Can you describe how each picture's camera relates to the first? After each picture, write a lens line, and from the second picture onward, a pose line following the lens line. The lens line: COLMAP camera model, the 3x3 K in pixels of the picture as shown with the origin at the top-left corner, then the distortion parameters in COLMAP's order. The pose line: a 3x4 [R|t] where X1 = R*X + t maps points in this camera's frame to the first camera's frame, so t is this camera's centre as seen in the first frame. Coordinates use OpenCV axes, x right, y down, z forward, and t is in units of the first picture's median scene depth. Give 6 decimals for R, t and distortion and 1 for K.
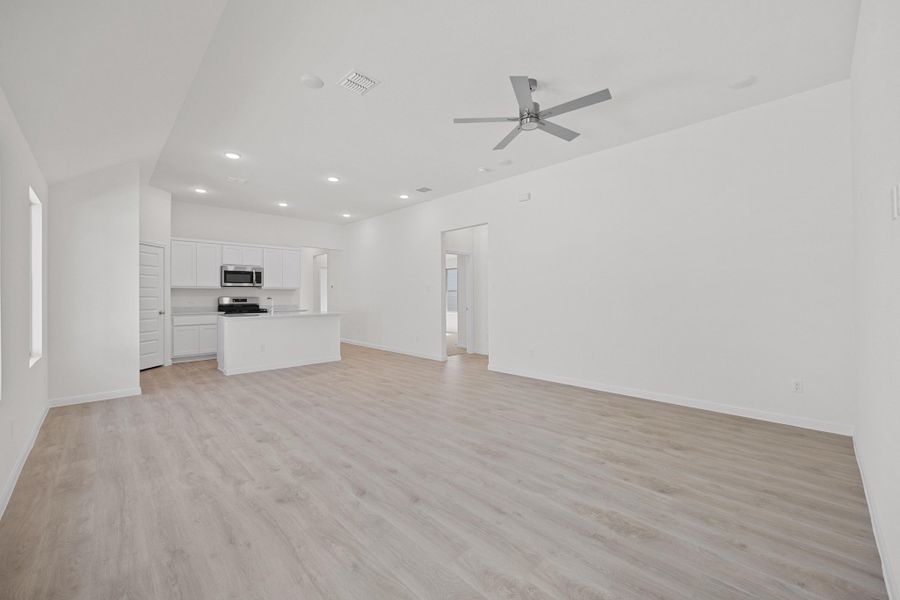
lens RADIAL K [[359.8, 0, 450.0], [0, 359.8, 300.0], [0, 0, 1]] dist [-0.000245, -0.000164]
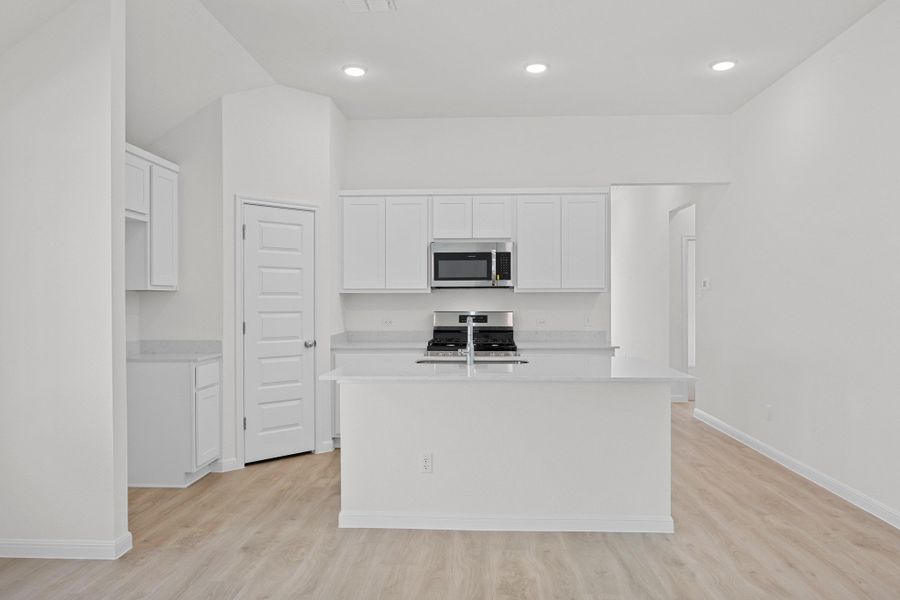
lens RADIAL K [[599.9, 0, 455.0], [0, 599.9, 304.0], [0, 0, 1]] dist [0.000625, -0.000164]
pose [[0.681979, 0.001275, -0.731371, -0.120444], [-0.007417, 0.999959, -0.005173, -0.029020], [0.731335, 0.008953, 0.681960, 1.010689]]
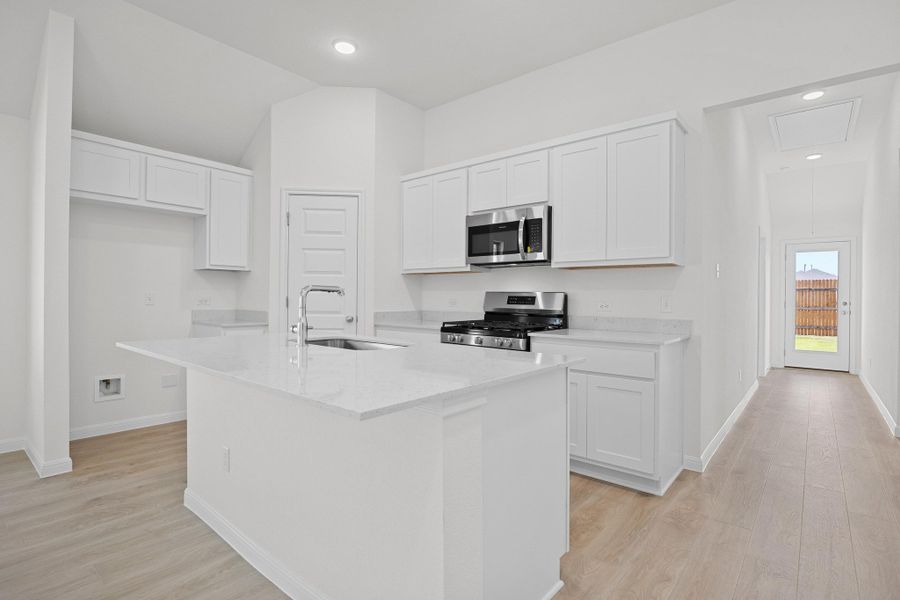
lens RADIAL K [[448.0, 0, 435.4], [0, 448.0, 296.4], [0, 0, 1]] dist [-0.011050, -0.000123]
pose [[0.094198, 0.002899, -0.995549, -0.229529], [-0.022650, 0.999743, 0.000768, -0.003579], [0.995296, 0.022477, 0.094239, 1.823293]]
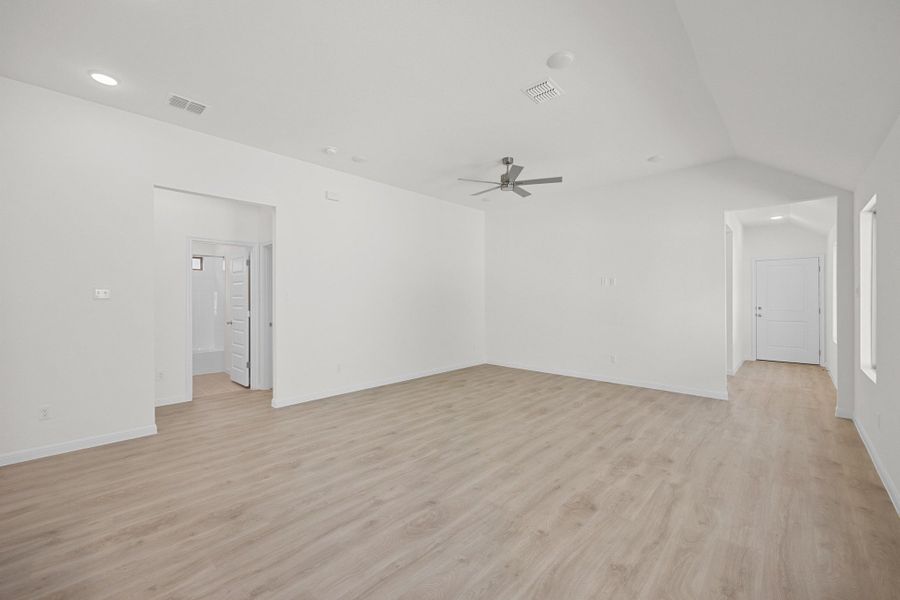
lens RADIAL K [[361.7, 0, 453.4], [0, 361.7, 302.6], [0, 0, 1]] dist [-0.001908, -0.000273]
pose [[-0.050379, -0.003256, 0.998725, -1.047998], [0.015572, 0.999871, 0.004045, -0.028023], [-0.998609, 0.015756, -0.050322, 1.103845]]
